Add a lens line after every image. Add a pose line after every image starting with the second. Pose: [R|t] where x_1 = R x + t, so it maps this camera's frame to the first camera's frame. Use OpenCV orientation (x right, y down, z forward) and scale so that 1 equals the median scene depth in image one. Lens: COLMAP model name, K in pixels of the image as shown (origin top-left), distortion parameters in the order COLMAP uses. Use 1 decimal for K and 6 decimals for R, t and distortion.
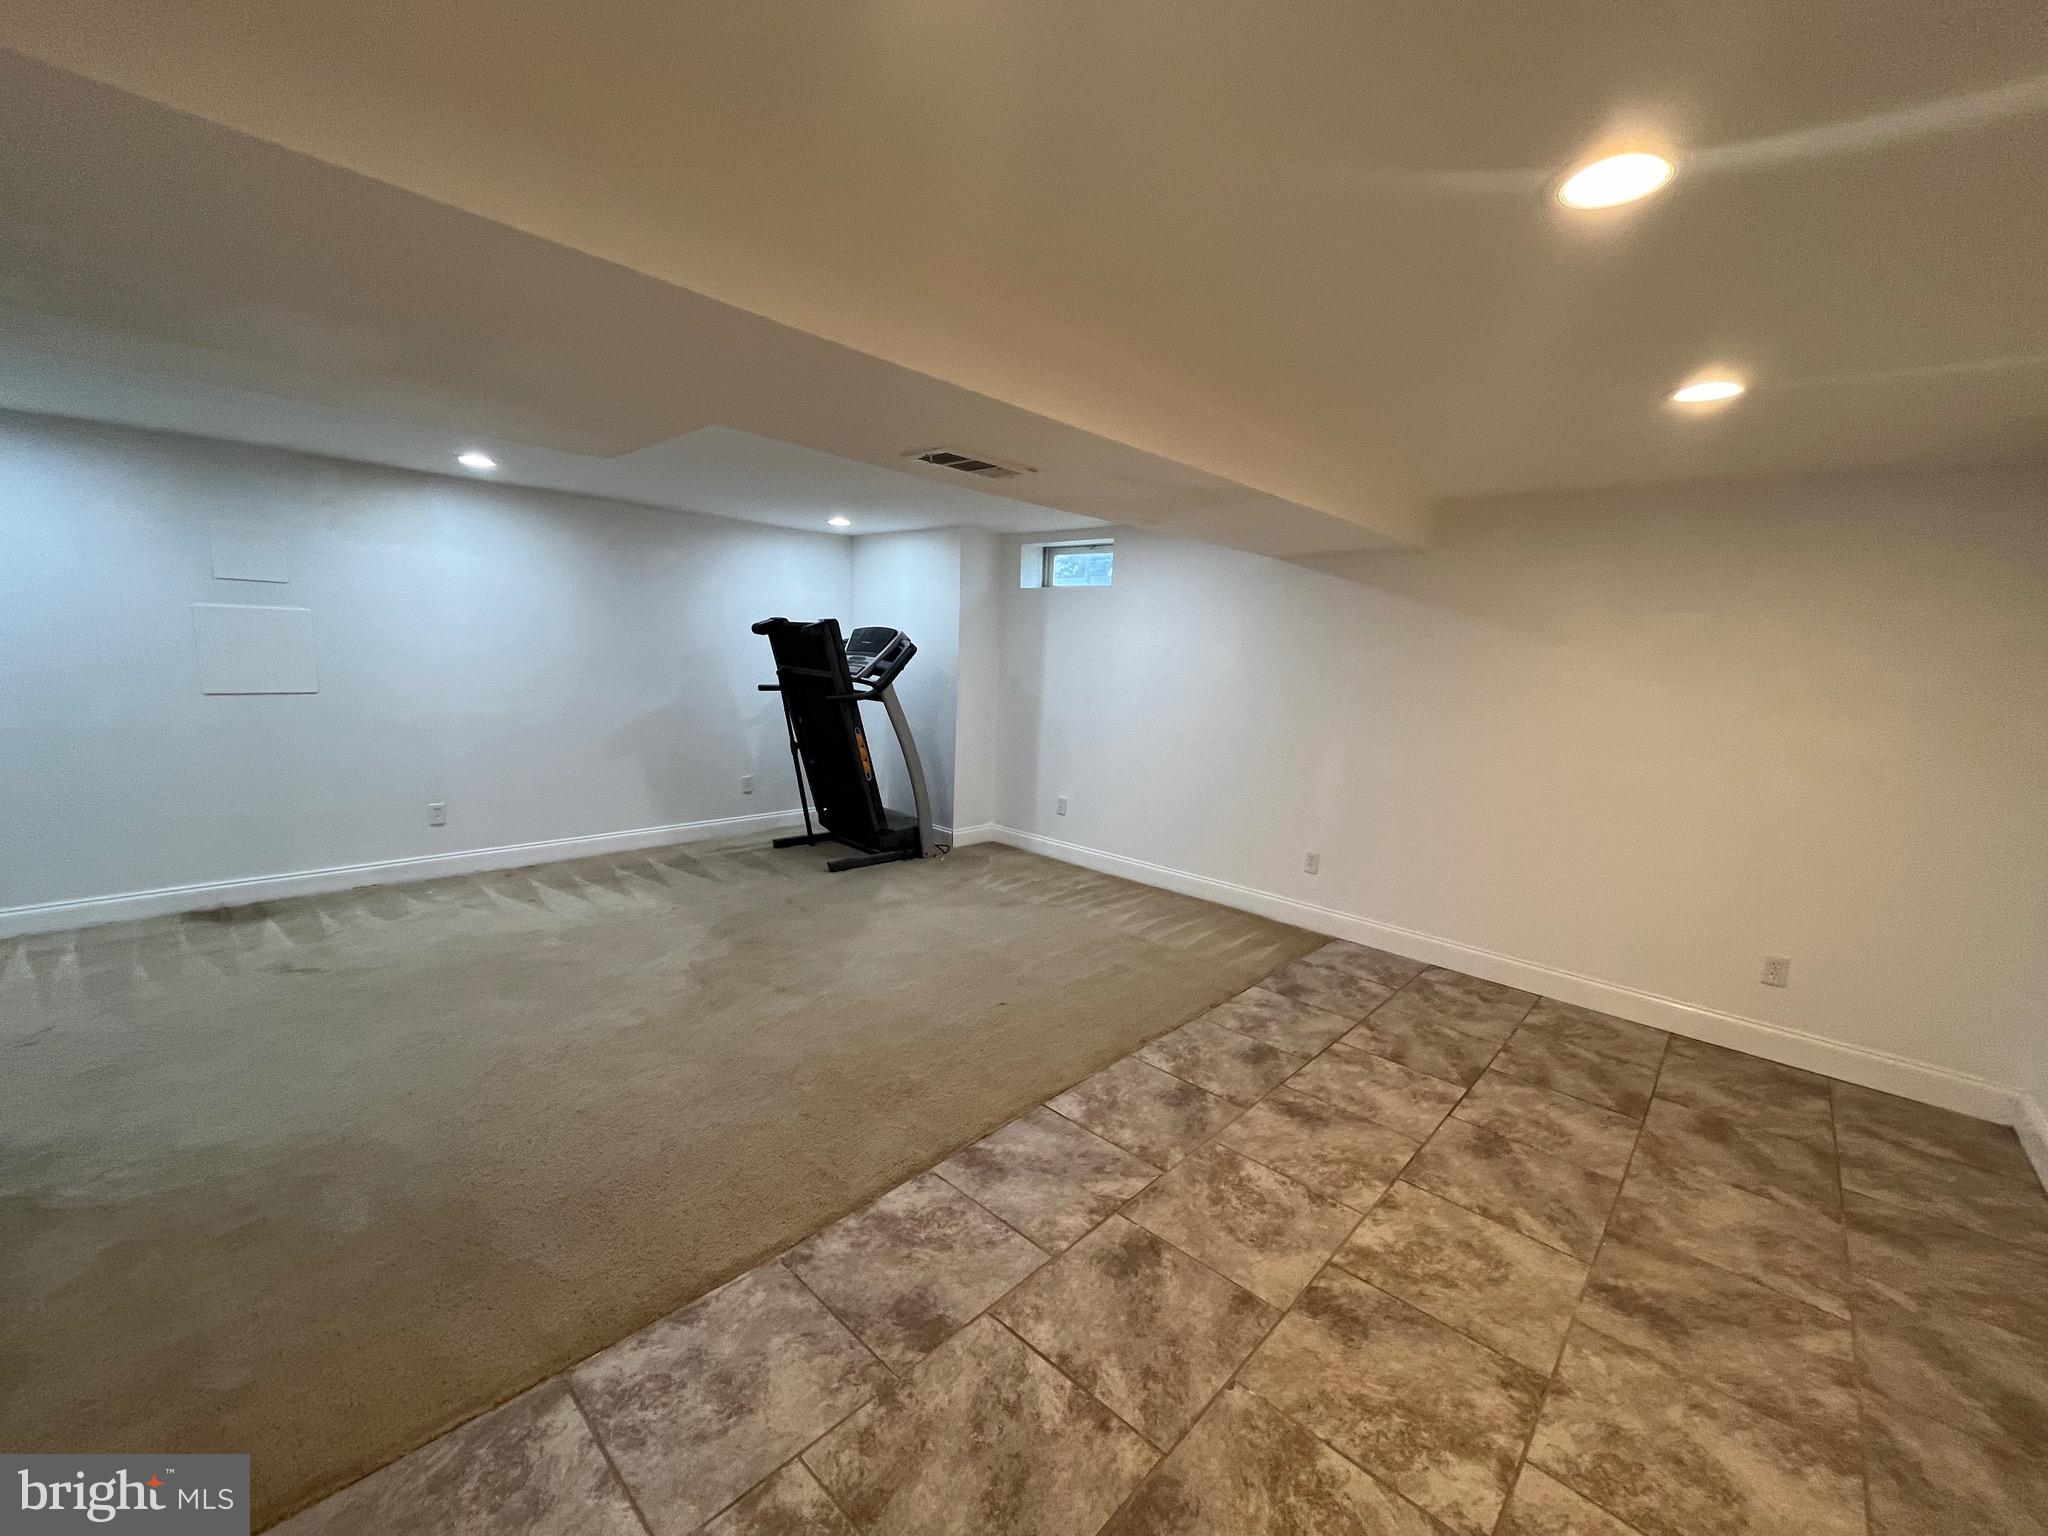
lens RADIAL K [[828.3, 0, 1025.6], [0, 828.3, 769.8], [0, 0, 1]] dist [-0.001405, 0.000037]
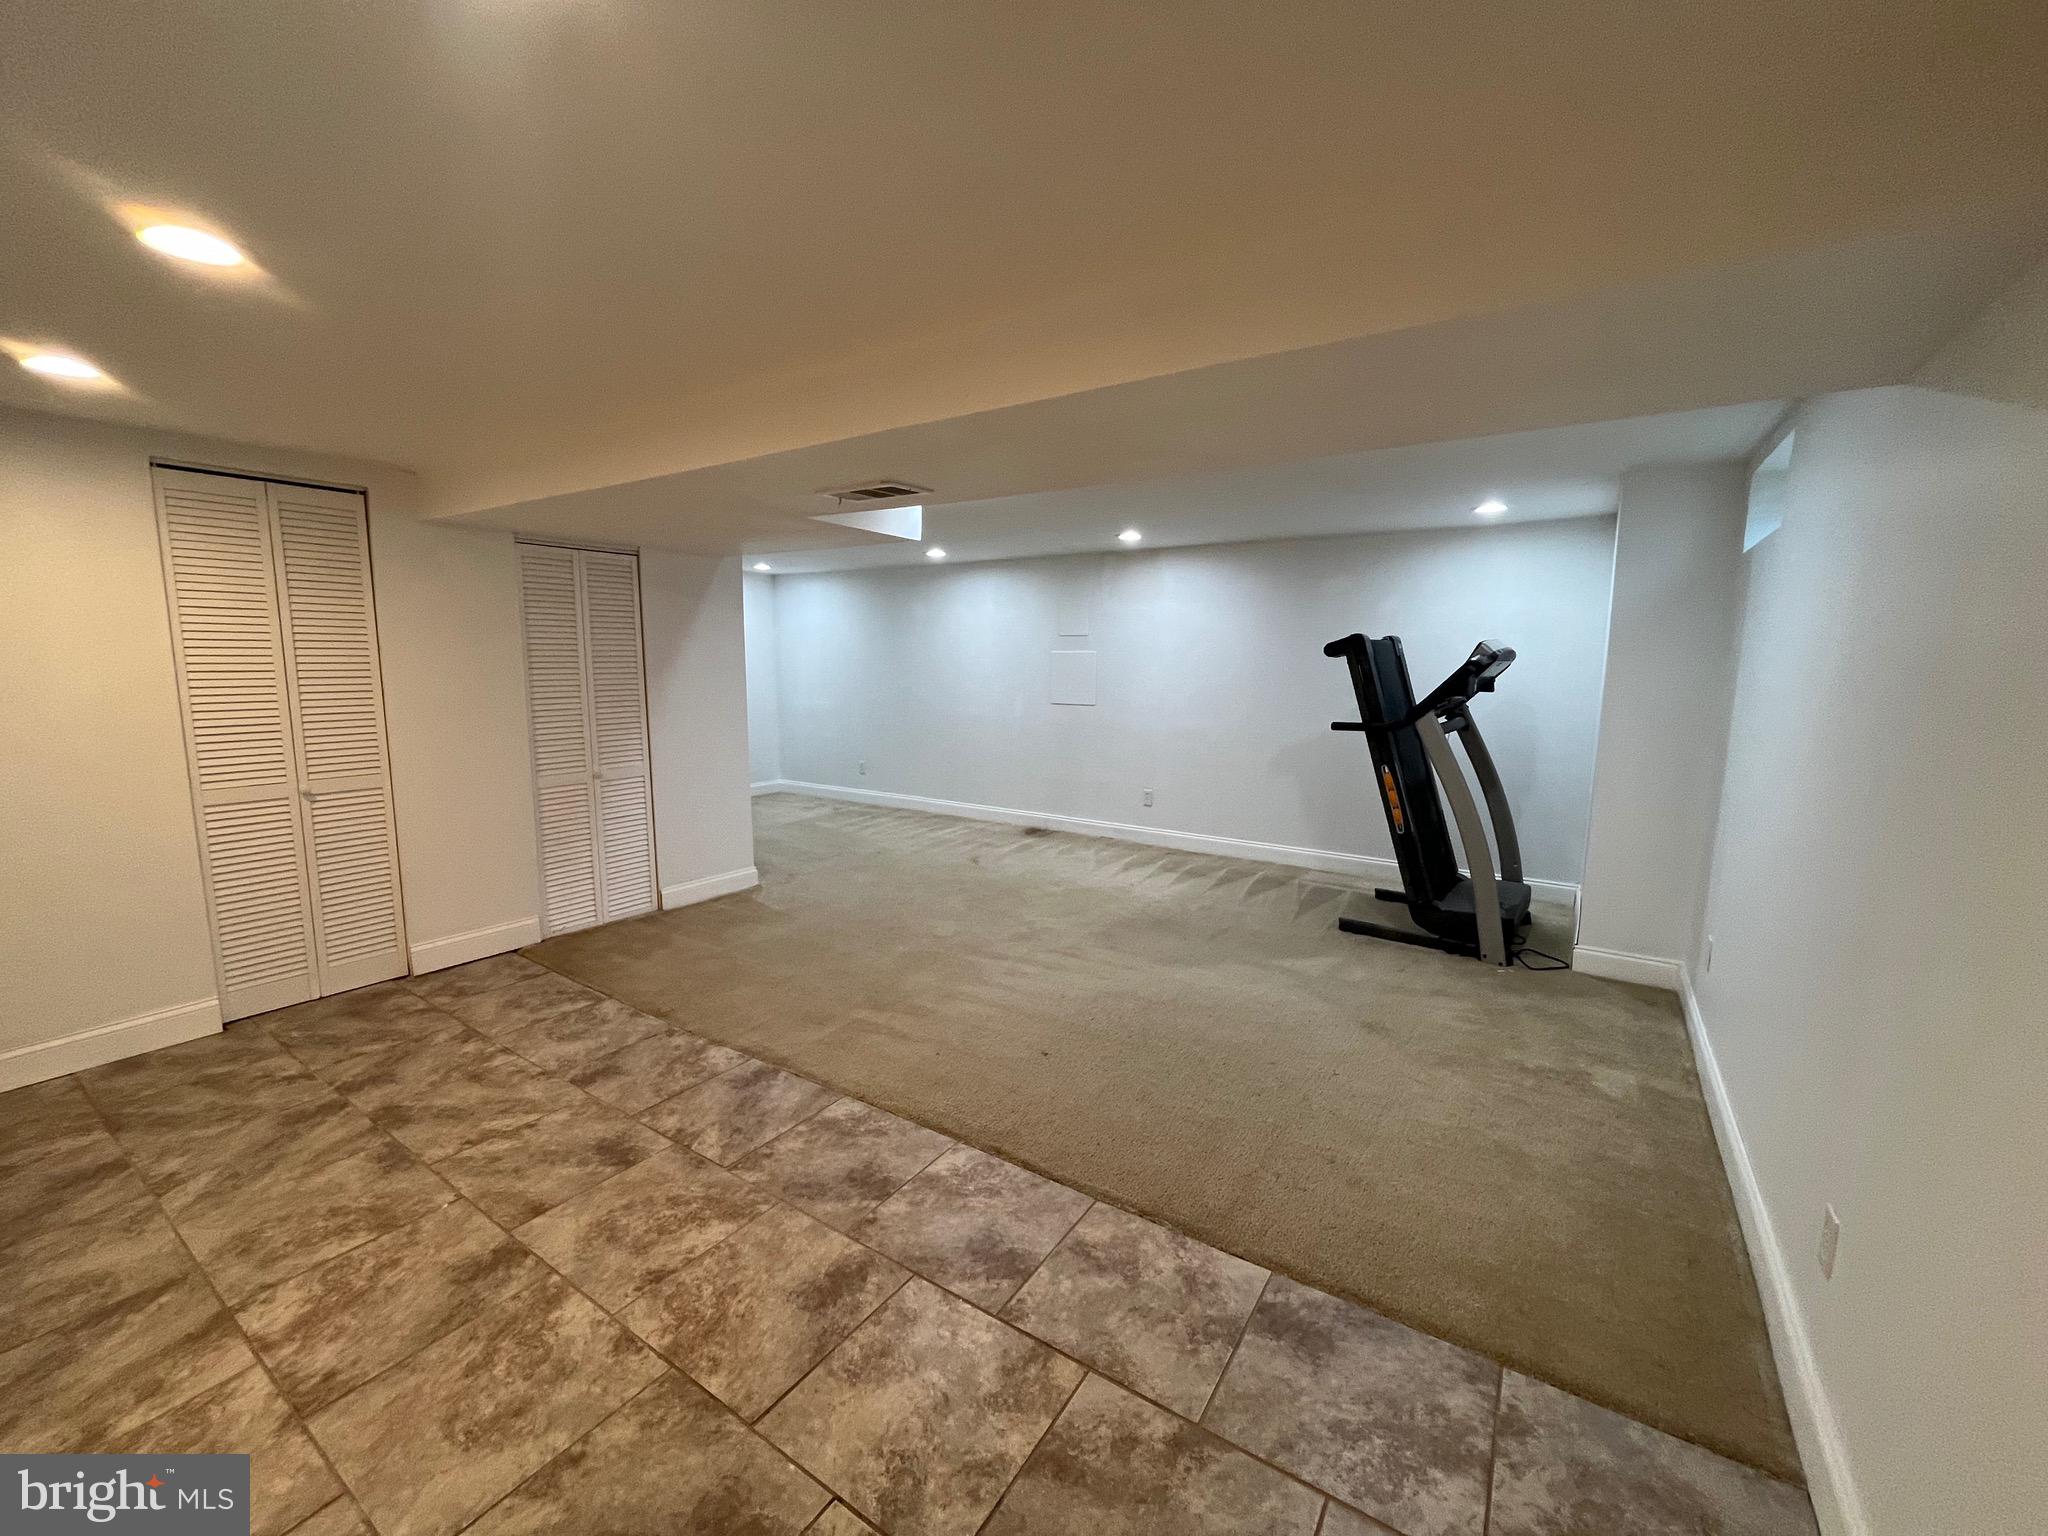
lens RADIAL K [[828.3, 0, 1025.6], [0, 828.3, 769.8], [0, 0, 1]] dist [-0.001405, 0.000037]
pose [[0.160634, 0.092185, -0.982700, 1.152665], [-0.143595, 0.987219, 0.069137, -0.109935], [0.976513, 0.130005, 0.171818, 1.105950]]
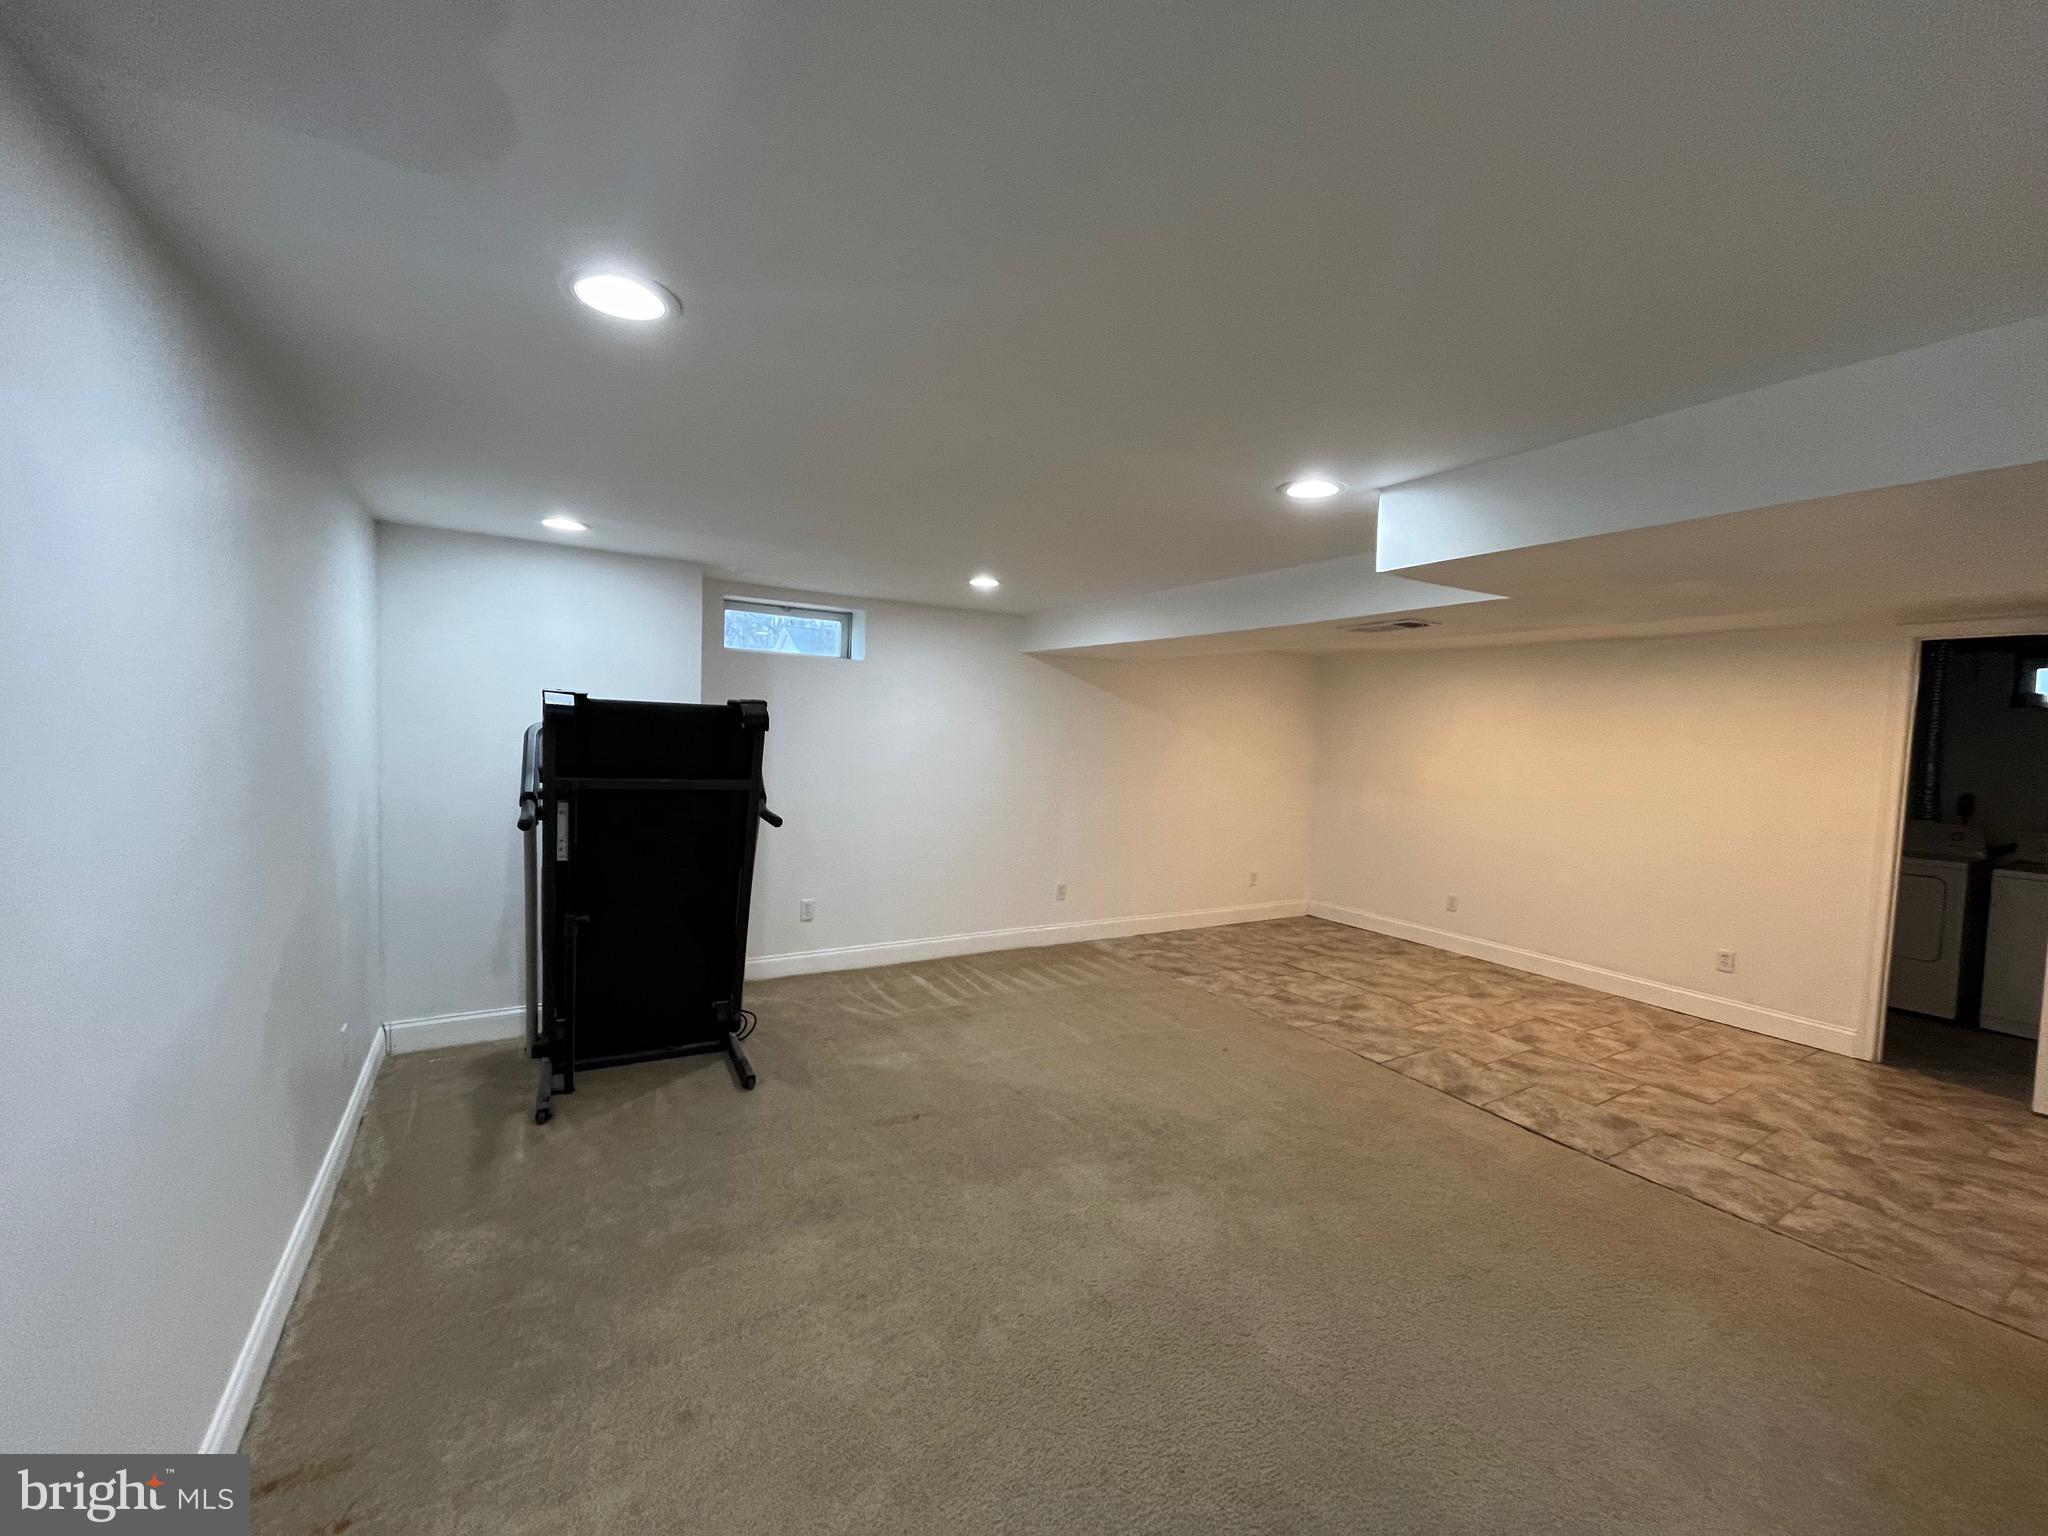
lens RADIAL K [[828.3, 0, 1025.6], [0, 828.3, 769.8], [0, 0, 1]] dist [-0.001405, 0.000037]
pose [[0.267544, -0.085286, 0.959764, -1.675480], [0.115446, 0.991737, 0.055945, -0.290575], [-0.956605, 0.095833, 0.275179, 1.281091]]
